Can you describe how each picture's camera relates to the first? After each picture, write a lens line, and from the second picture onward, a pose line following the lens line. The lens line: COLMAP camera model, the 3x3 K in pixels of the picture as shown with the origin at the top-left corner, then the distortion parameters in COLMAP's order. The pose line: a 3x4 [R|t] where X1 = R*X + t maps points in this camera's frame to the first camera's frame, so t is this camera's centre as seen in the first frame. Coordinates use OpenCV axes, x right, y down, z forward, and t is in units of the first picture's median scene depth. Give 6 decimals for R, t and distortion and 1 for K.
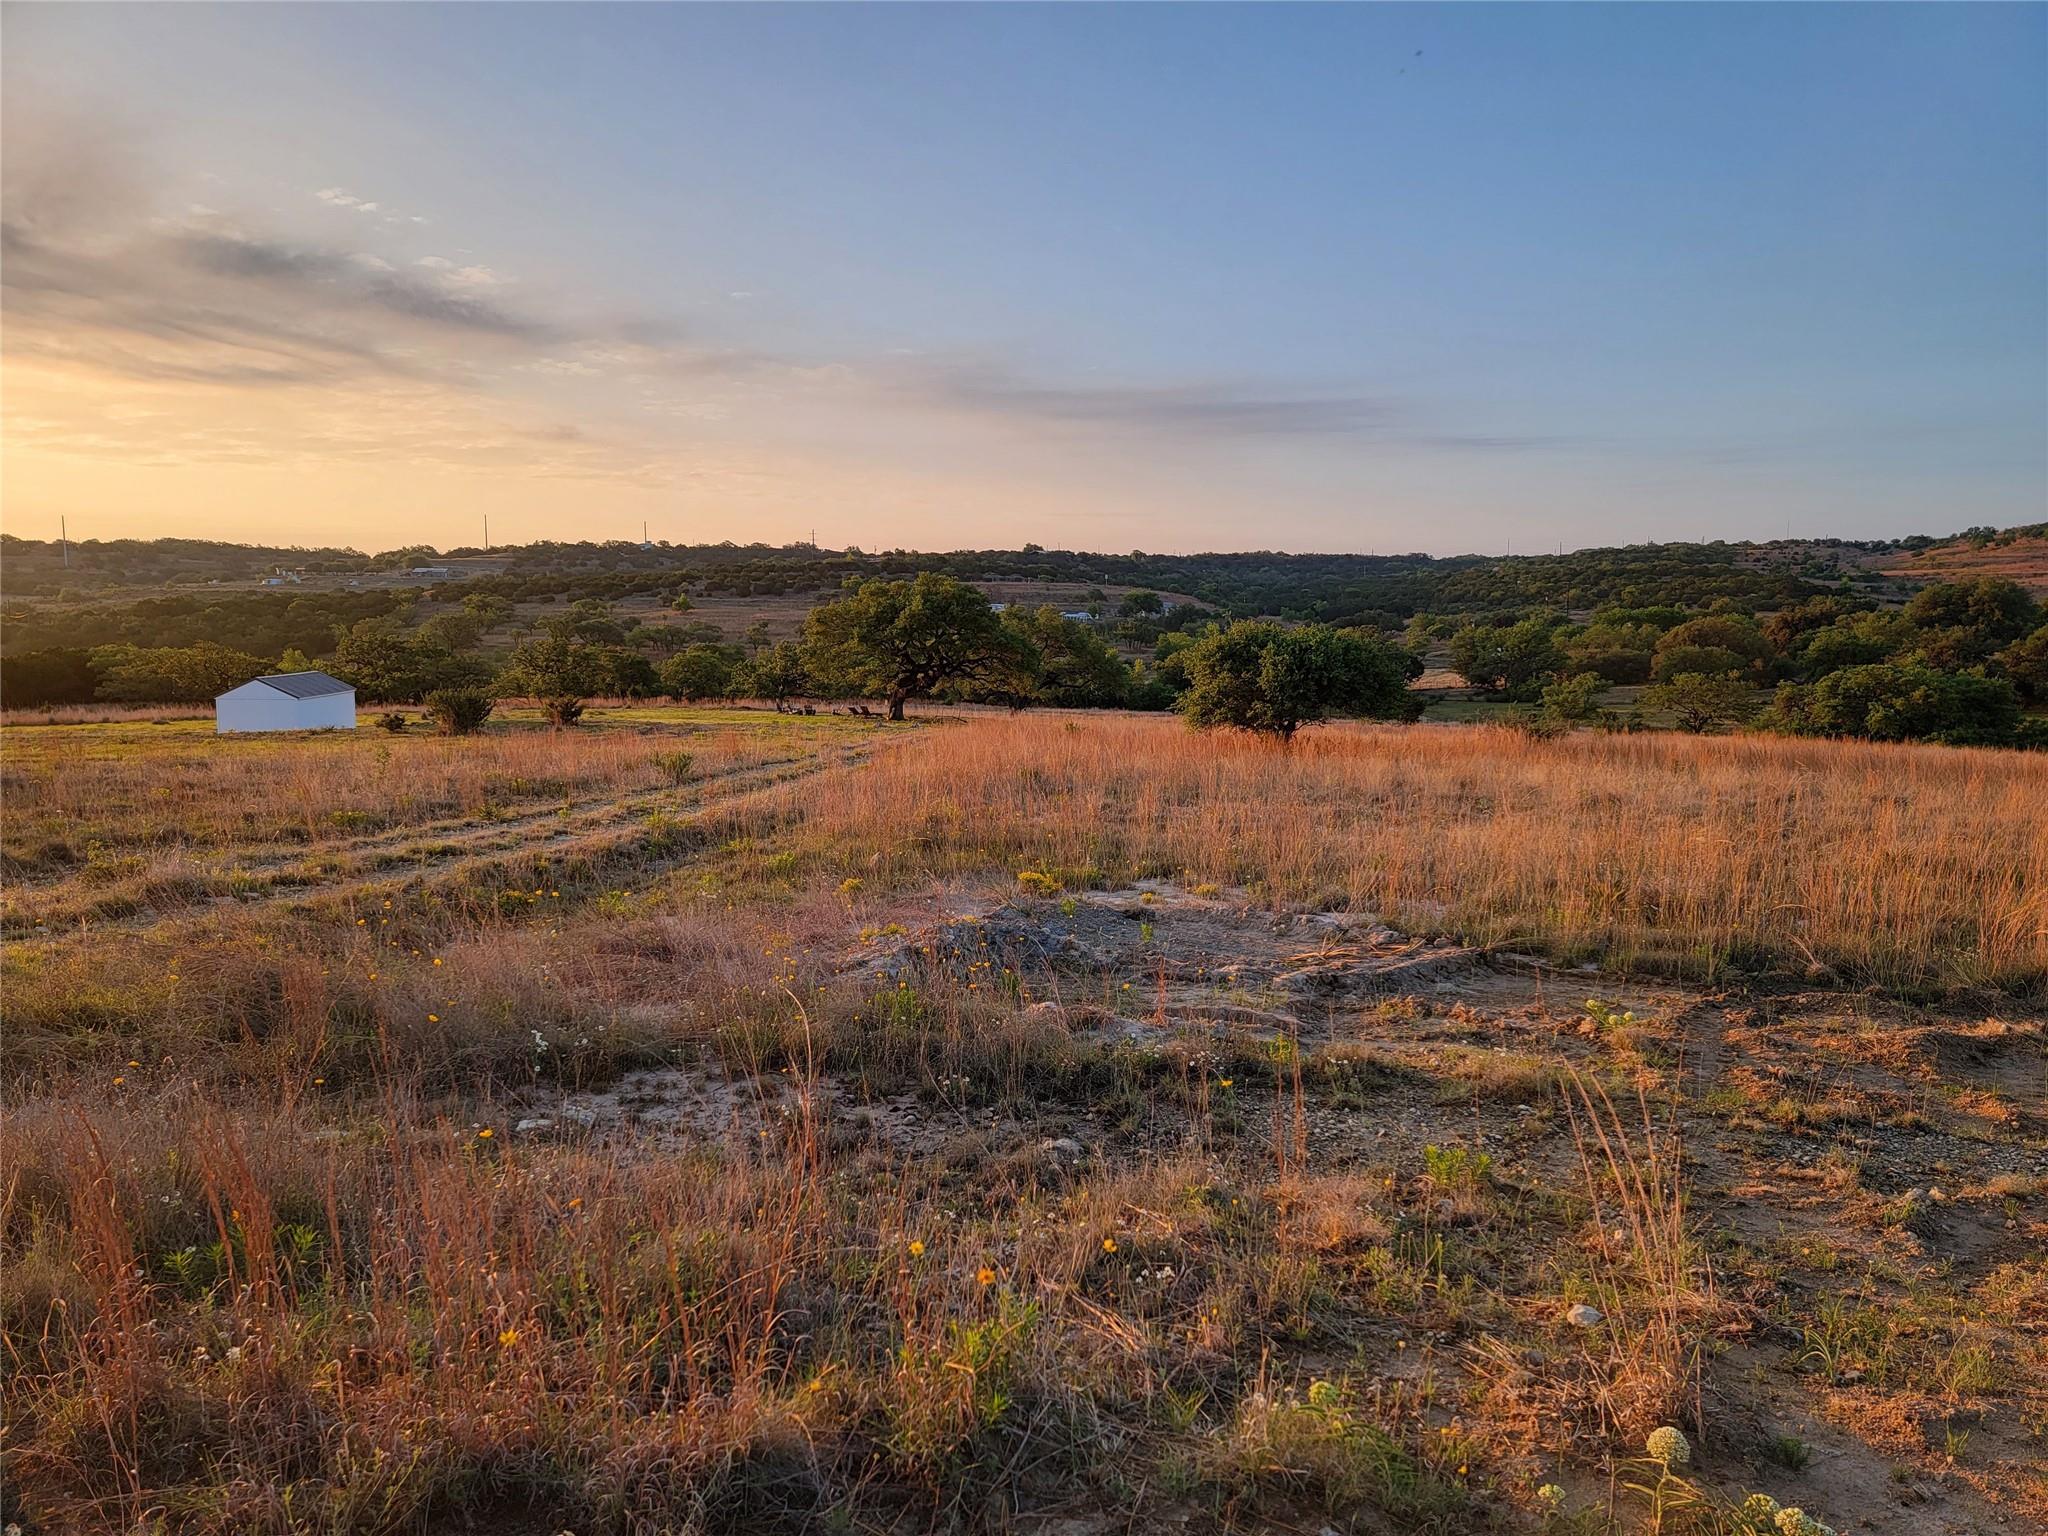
lens RADIAL K [[1411.5, 0, 1053.1], [0, 1411.5, 774.3], [0, 0, 1]] dist [0.090529, -0.074411]
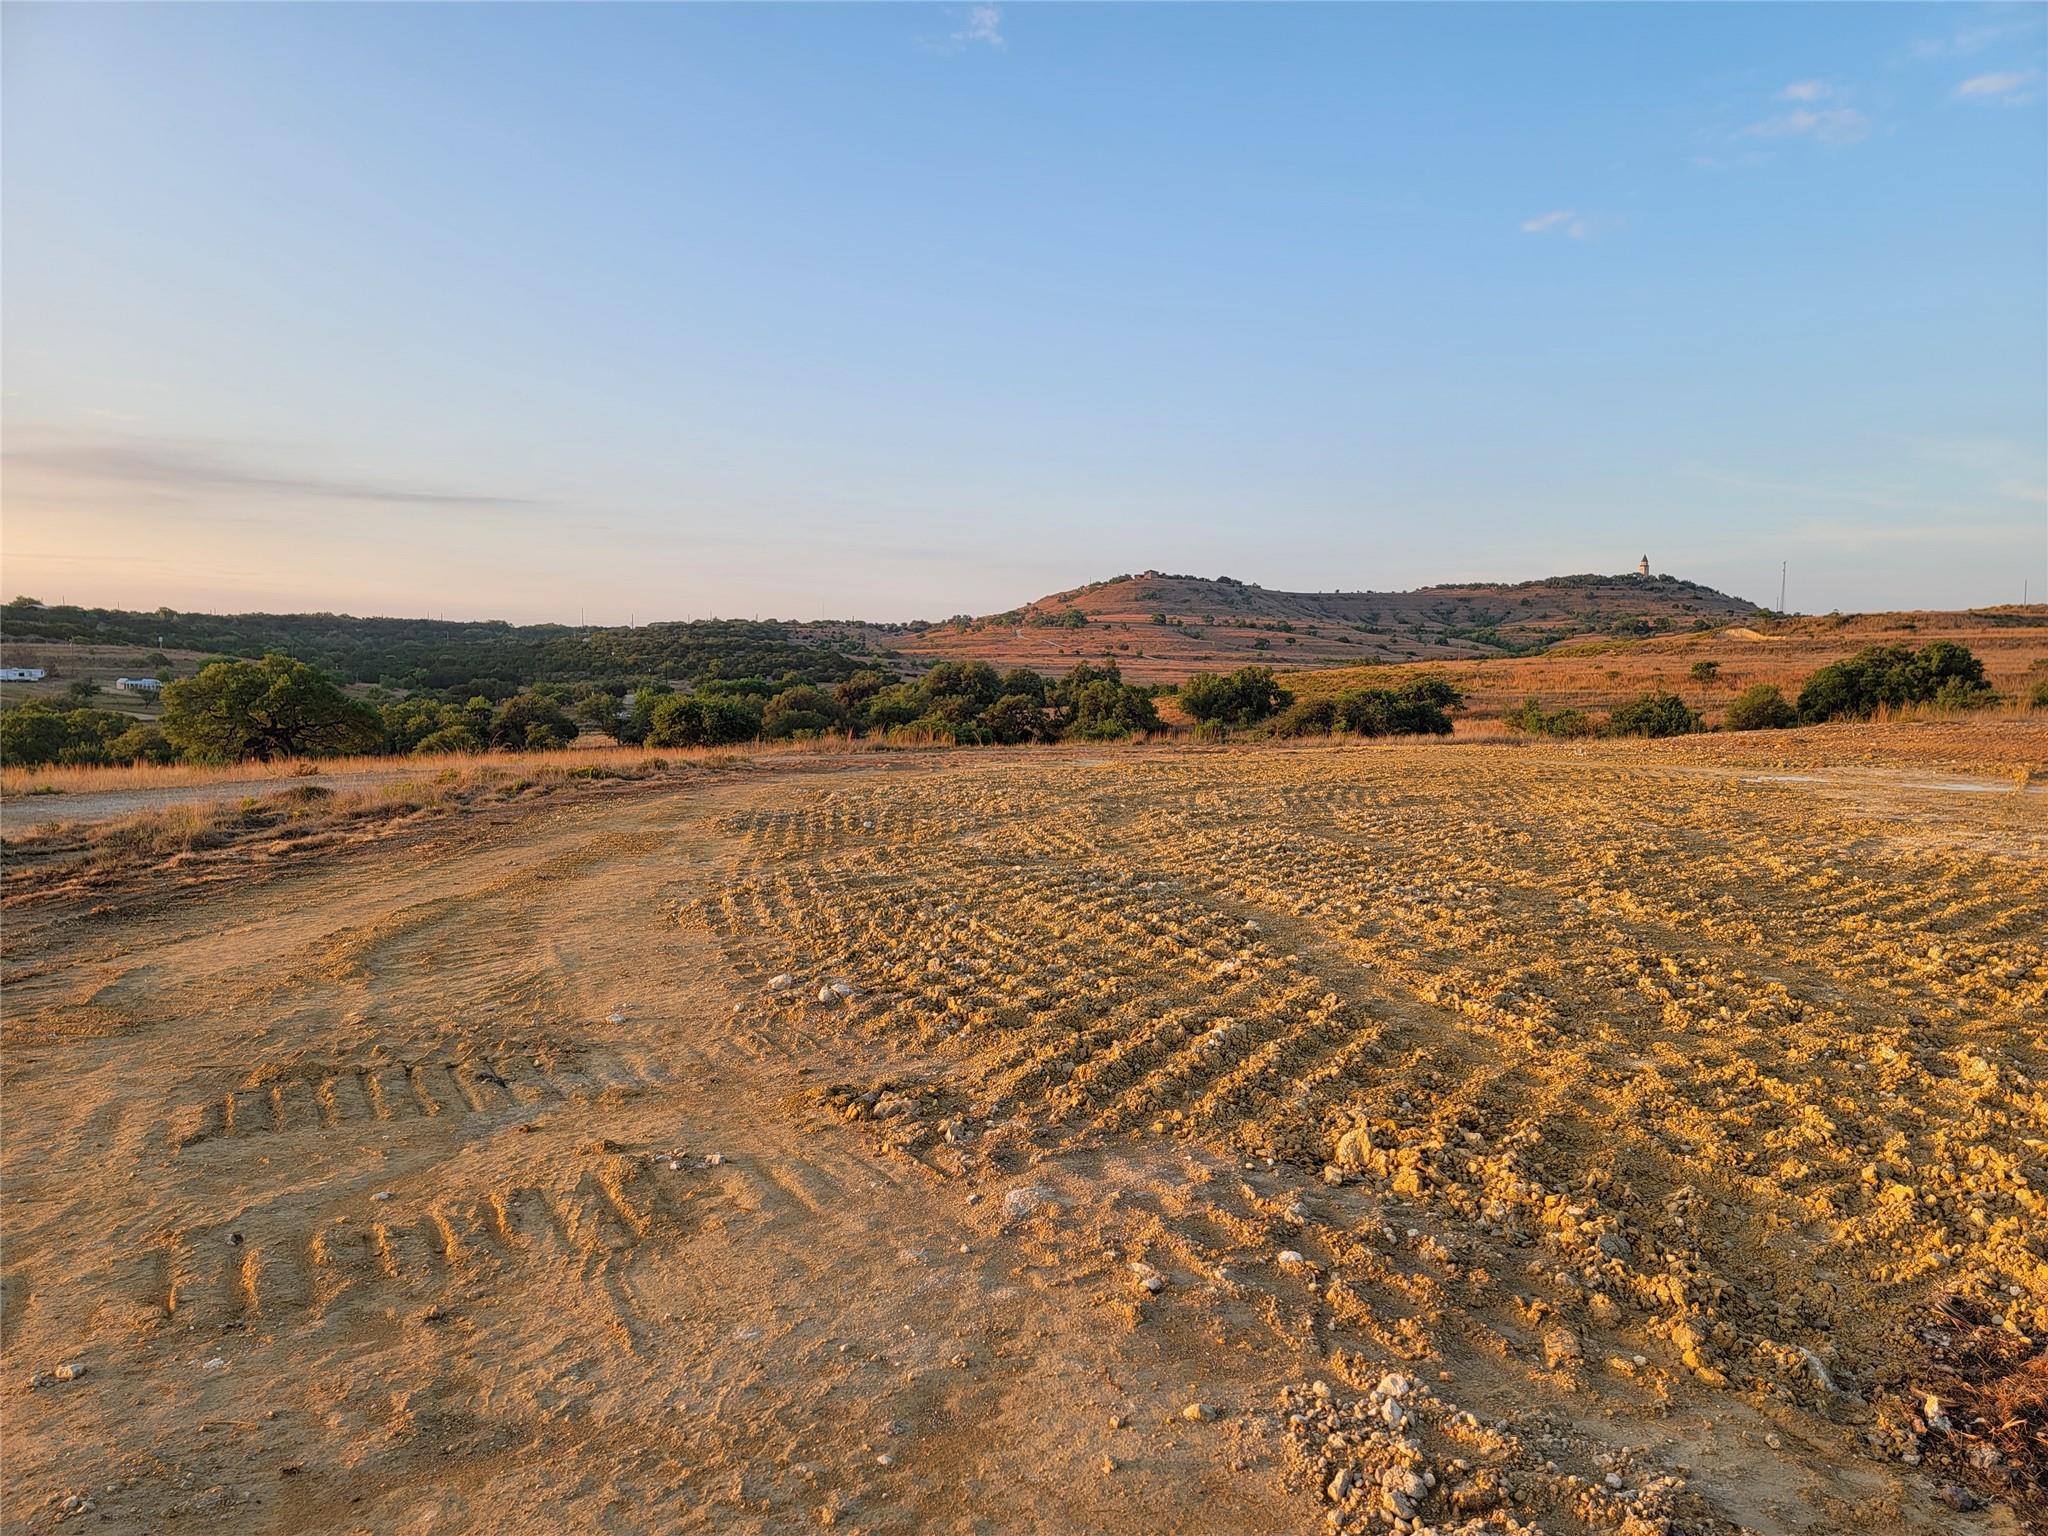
lens RADIAL K [[1411.5, 0, 1048.1], [0, 1411.5, 776.9], [0, 0, 1]] dist [0.090529, -0.074411]
pose [[0.811052, -0.040496, 0.583571, -0.316006], [0.066622, 0.997505, -0.023371, 0.046760], [-0.581168, 0.057833, 0.811726, -0.497091]]
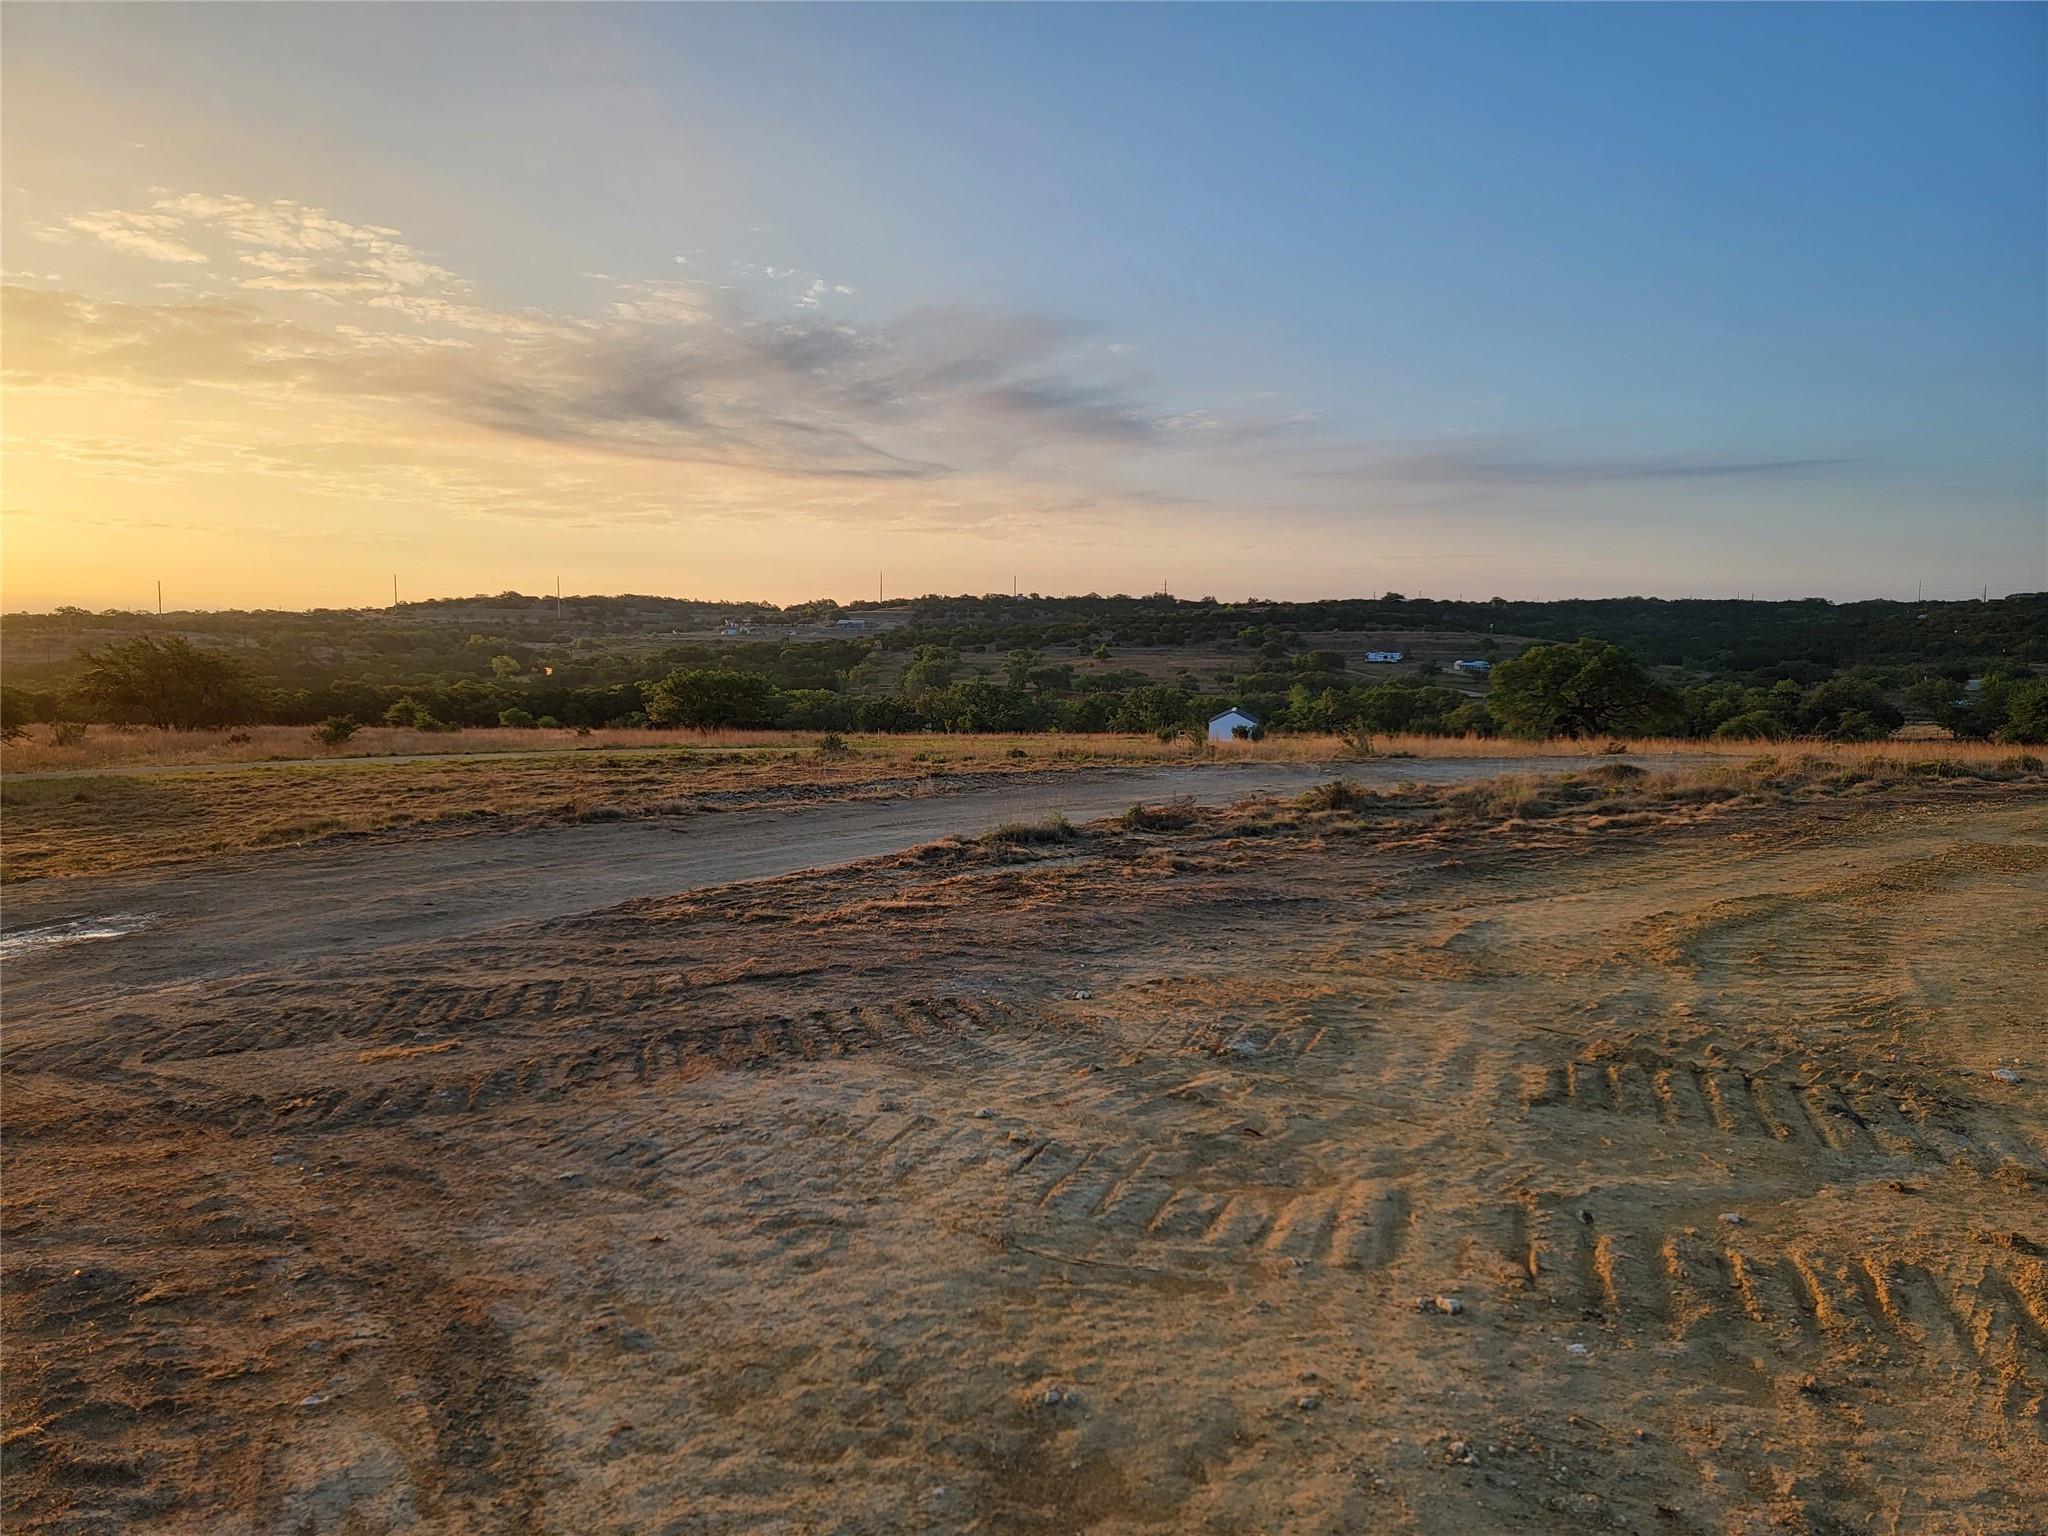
lens RADIAL K [[1411.5, 0, 1014.7], [0, 1411.5, 781.8], [0, 0, 1]] dist [0.090529, -0.074411]
pose [[0.970252, 0.027762, -0.240499, -0.319270], [-0.034196, 0.999159, -0.022621, 0.046286], [0.239668, 0.030172, 0.970386, -0.488406]]
